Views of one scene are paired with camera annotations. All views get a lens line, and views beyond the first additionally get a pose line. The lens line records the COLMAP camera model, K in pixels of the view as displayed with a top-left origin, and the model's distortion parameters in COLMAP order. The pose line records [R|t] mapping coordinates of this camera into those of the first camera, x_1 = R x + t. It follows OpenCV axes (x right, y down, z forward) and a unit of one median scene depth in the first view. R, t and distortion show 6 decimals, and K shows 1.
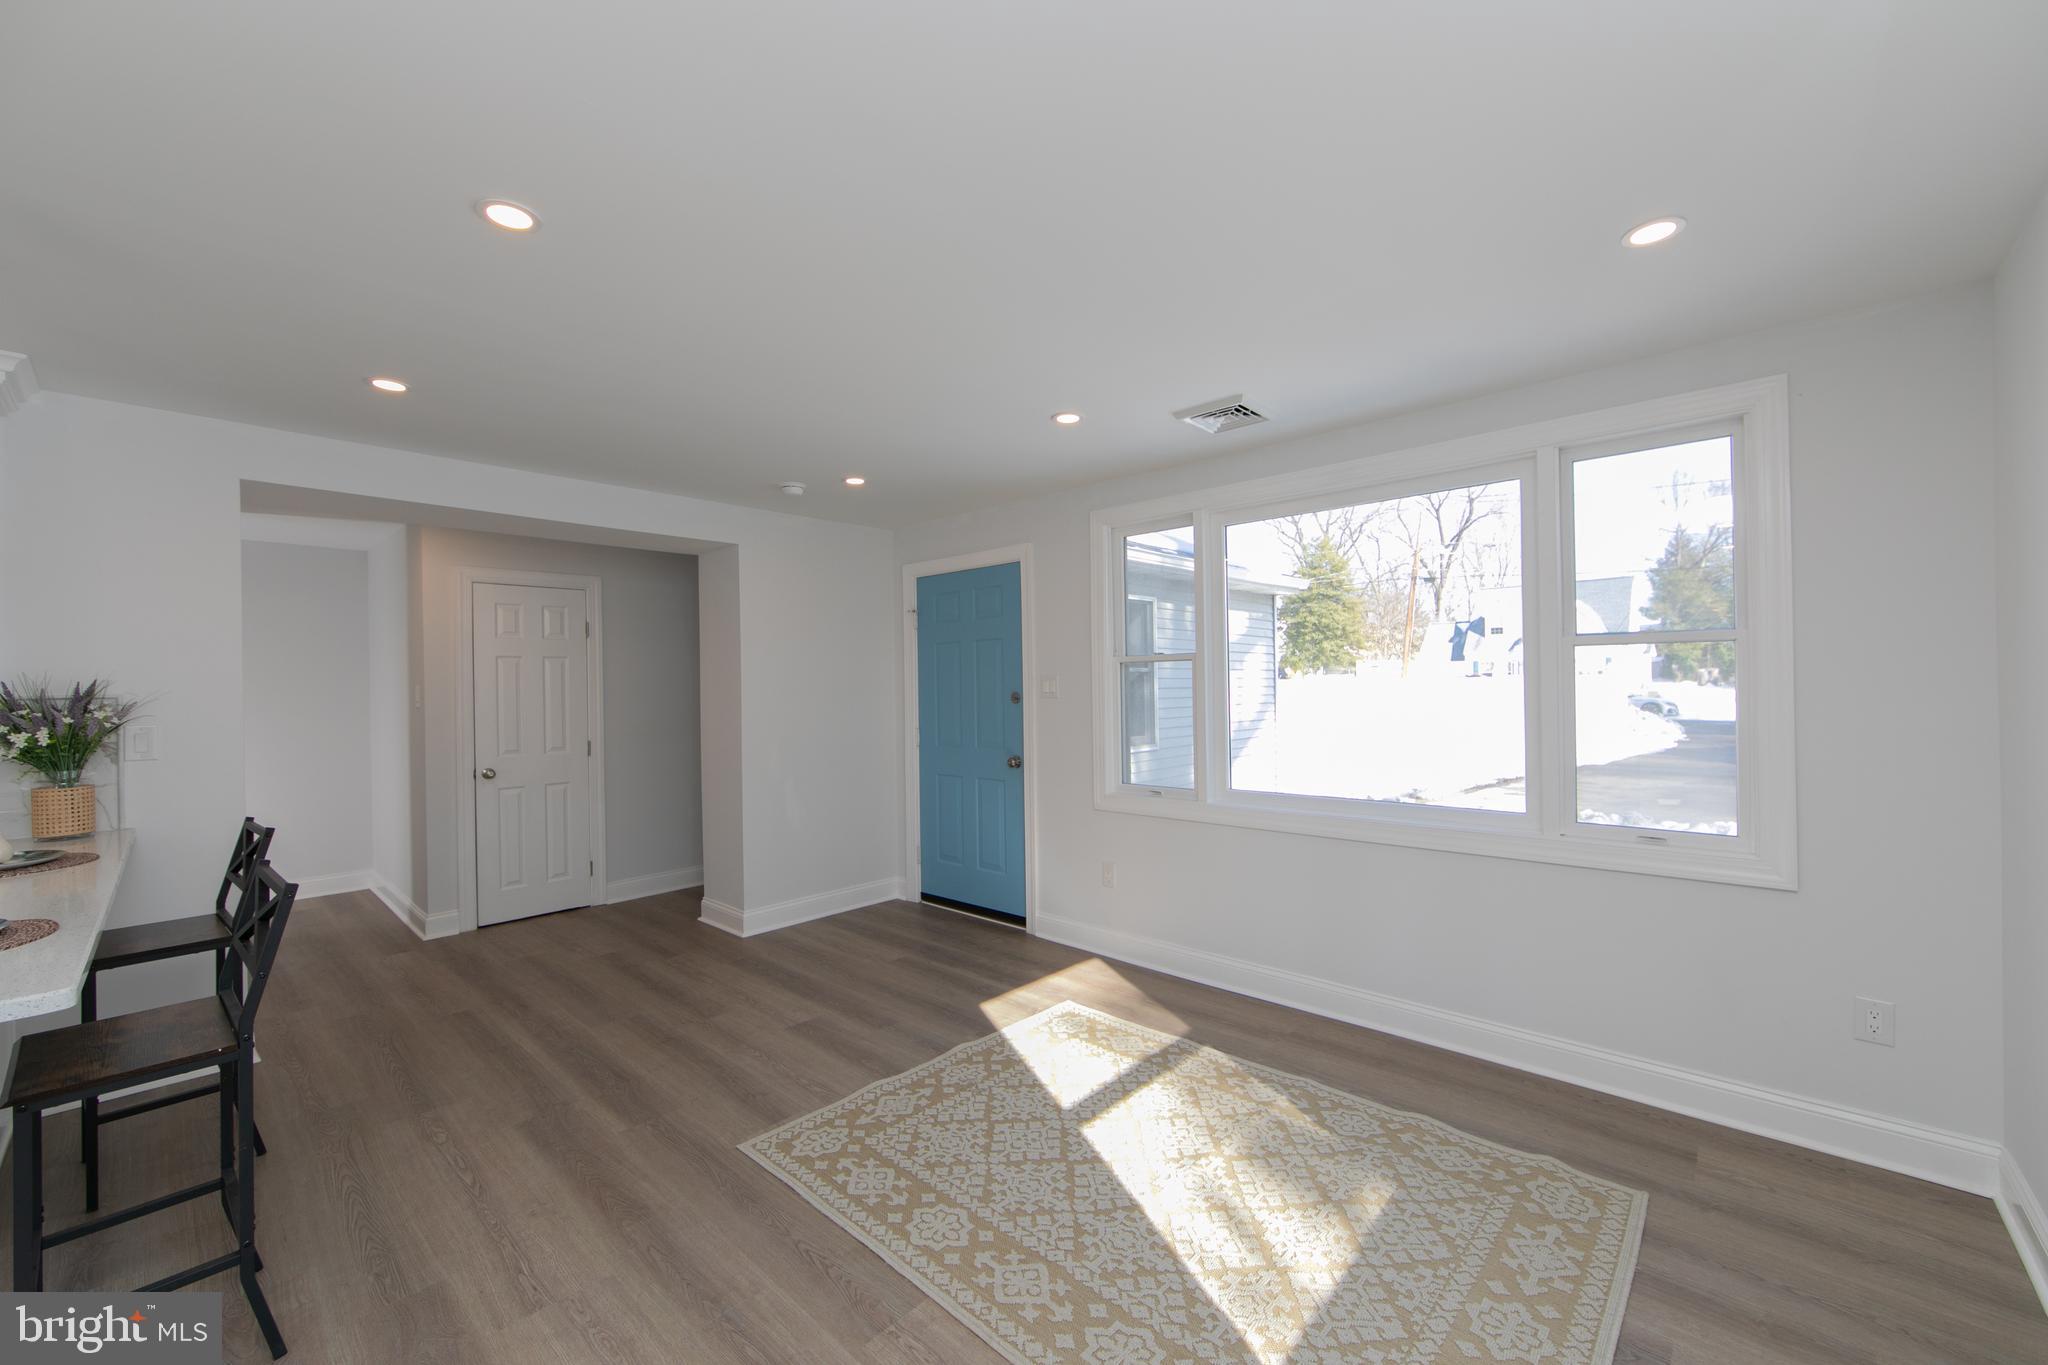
lens RADIAL K [[800.5, 0, 1028.5], [0, 800.5, 684.4], [0, 0, 1]] dist [-0.002087, -0.000679]
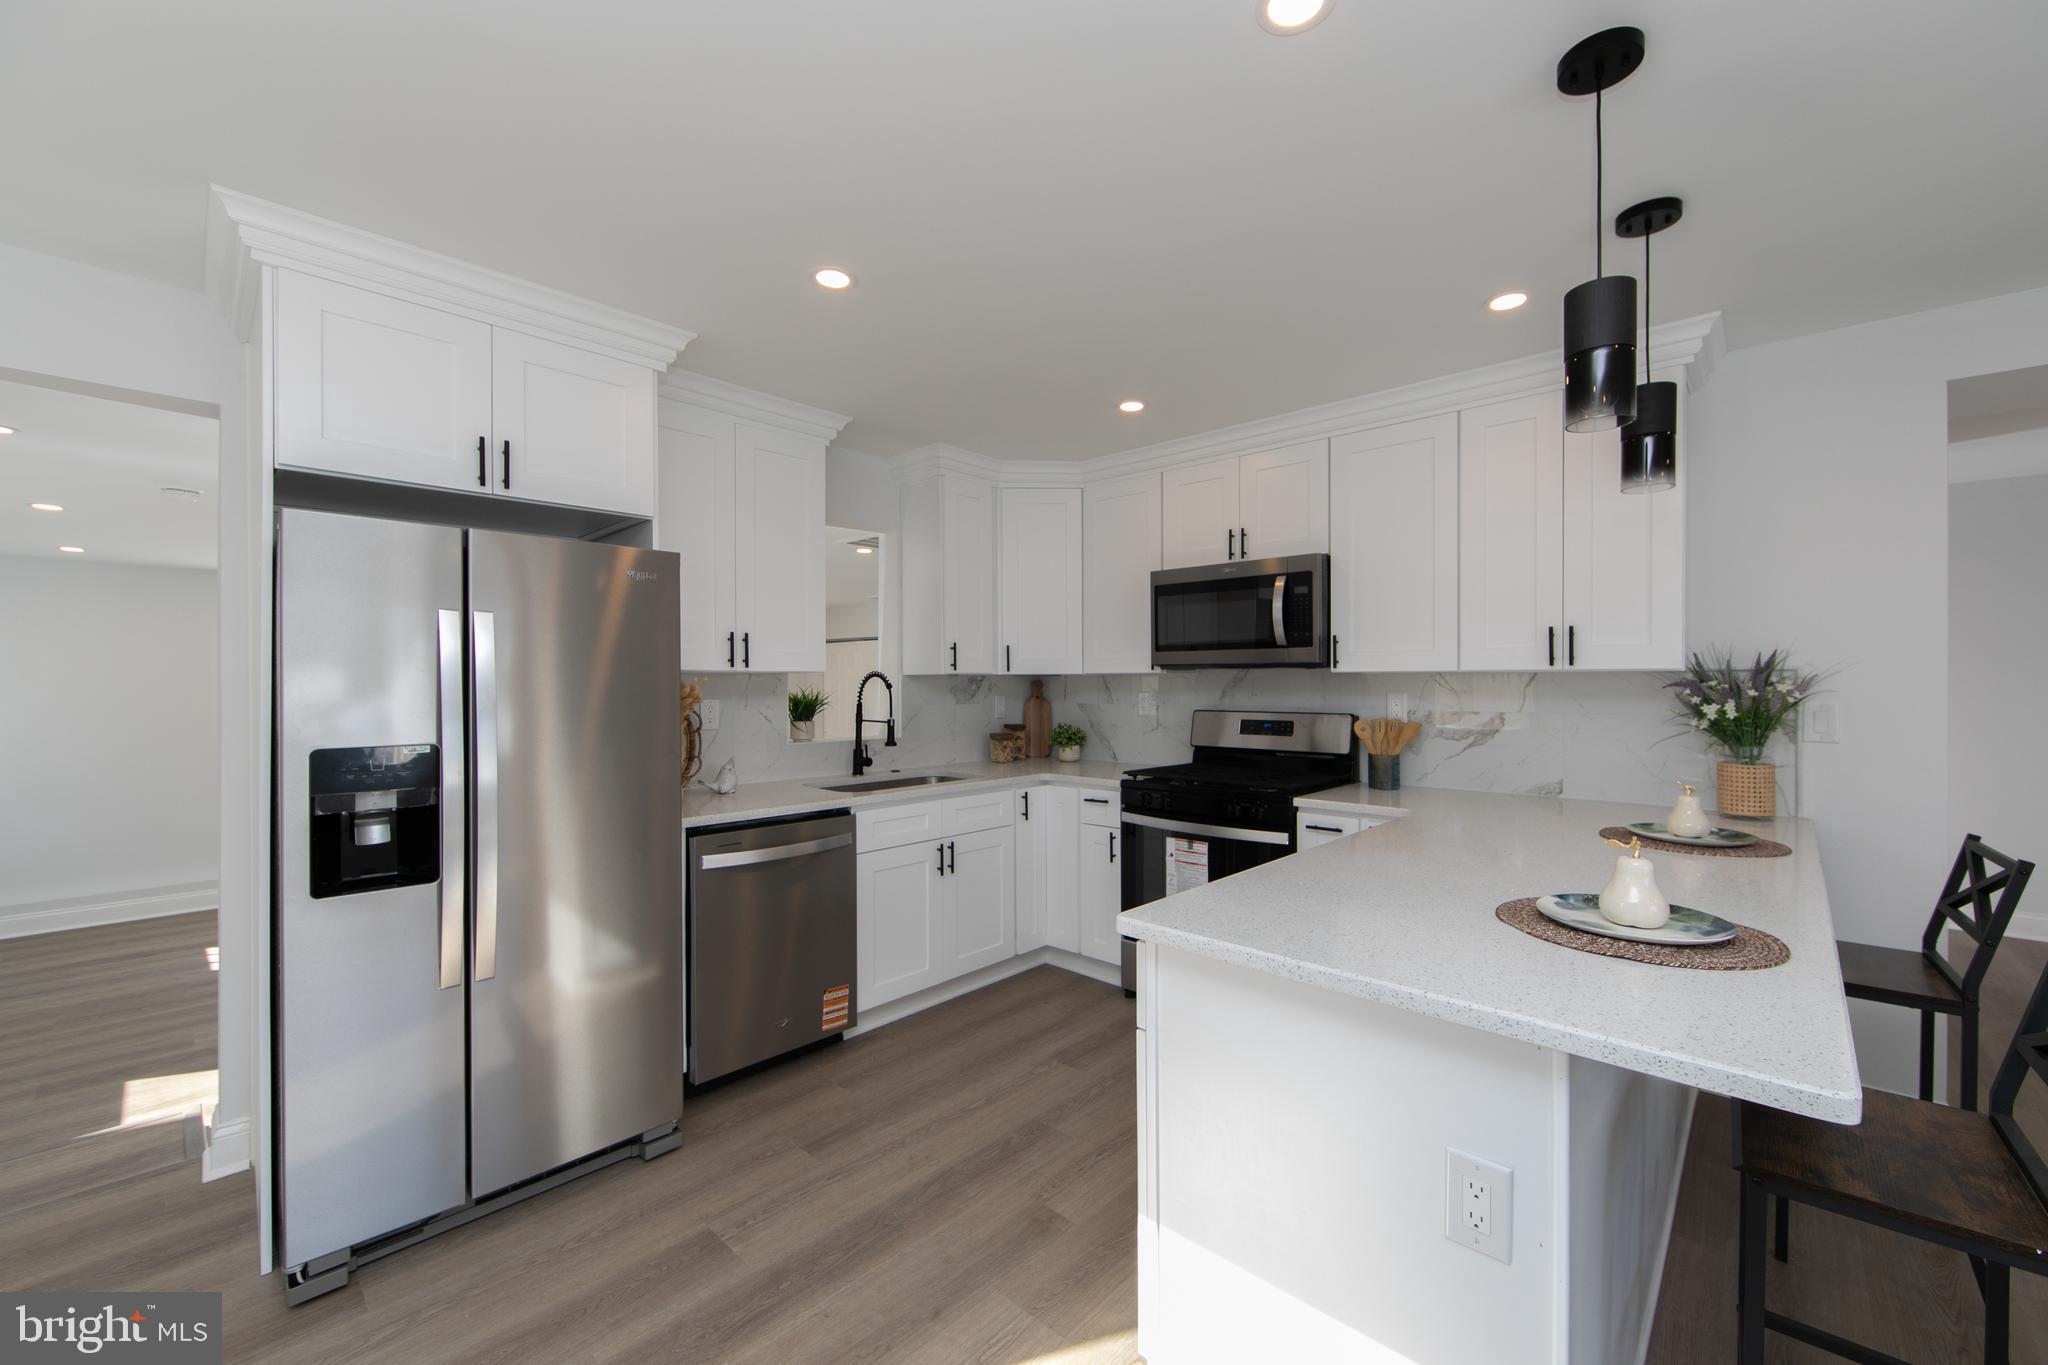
lens RADIAL K [[800.5, 0, 1028.5], [0, 800.5, 684.4], [0, 0, 1]] dist [-0.002087, -0.000679]
pose [[-0.005004, 0.018548, -0.999815, -0.263065], [0.003014, 0.999824, 0.018533, 0.014998], [0.999983, -0.002921, -0.005059, 0.155745]]
